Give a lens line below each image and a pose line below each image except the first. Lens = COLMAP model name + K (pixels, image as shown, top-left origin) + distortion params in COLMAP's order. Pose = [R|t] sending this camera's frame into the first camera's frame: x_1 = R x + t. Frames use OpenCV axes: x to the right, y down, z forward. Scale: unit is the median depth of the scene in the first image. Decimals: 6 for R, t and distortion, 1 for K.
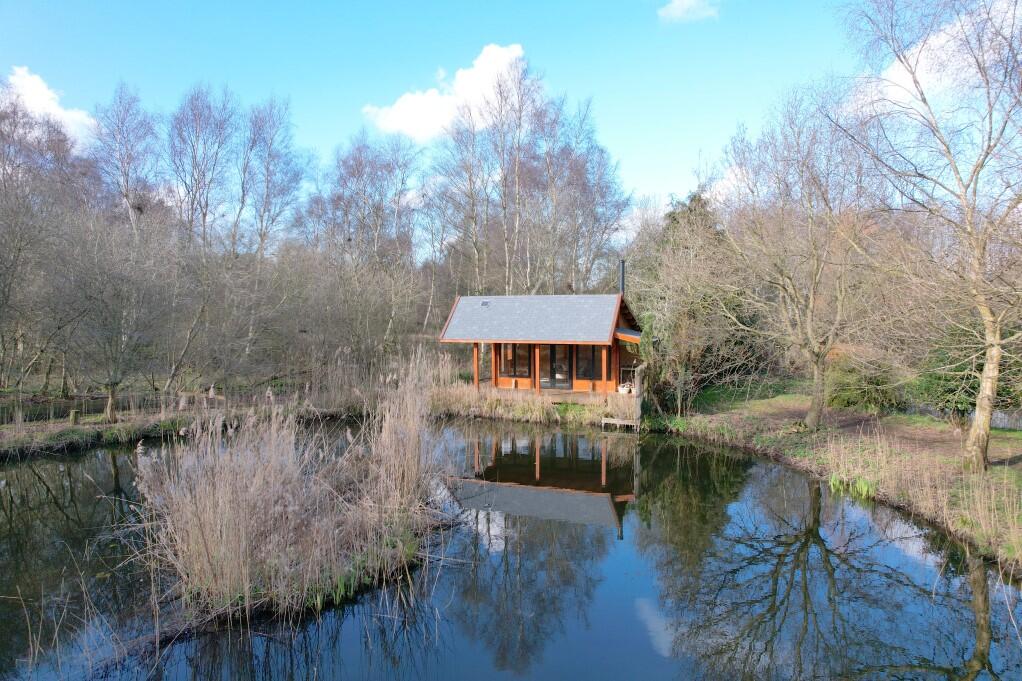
lens RADIAL K [[643.8, 0, 508.3], [0, 643.8, 341.6], [0, 0, 1]] dist [0.028625, -0.000219]
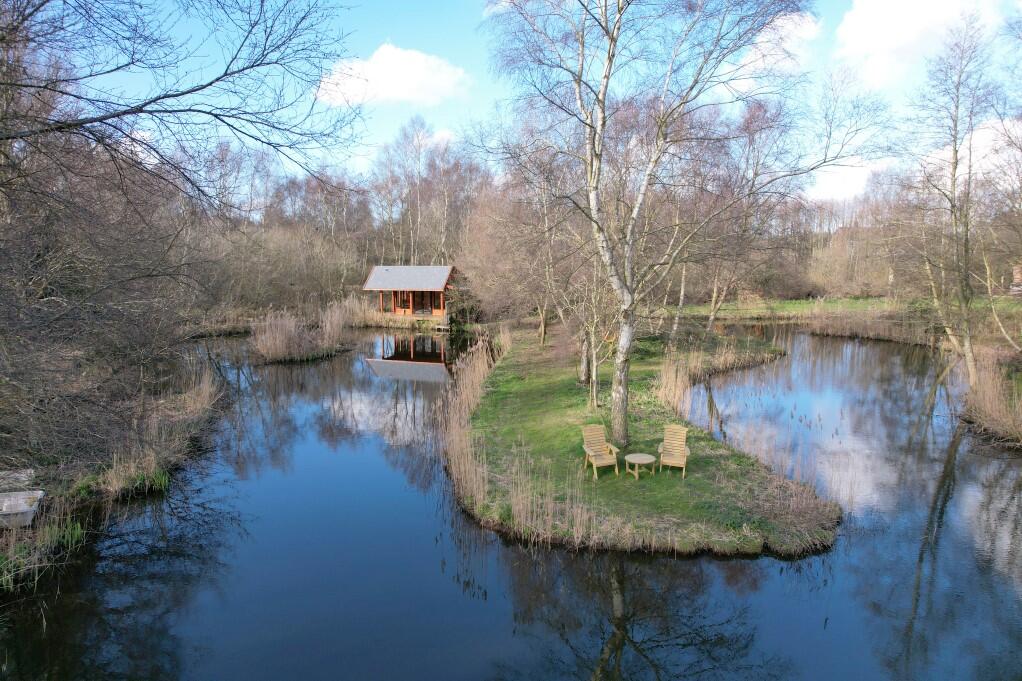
lens RADIAL K [[643.8, 0, 513.8], [0, 643.8, 338.7], [0, 0, 1]] dist [0.028625, -0.000219]
pose [[0.999253, -0.005668, 0.038219, 0.298954], [0.002566, 0.996733, 0.080725, -0.009724], [-0.038552, -0.080567, 0.996003, -1.067147]]
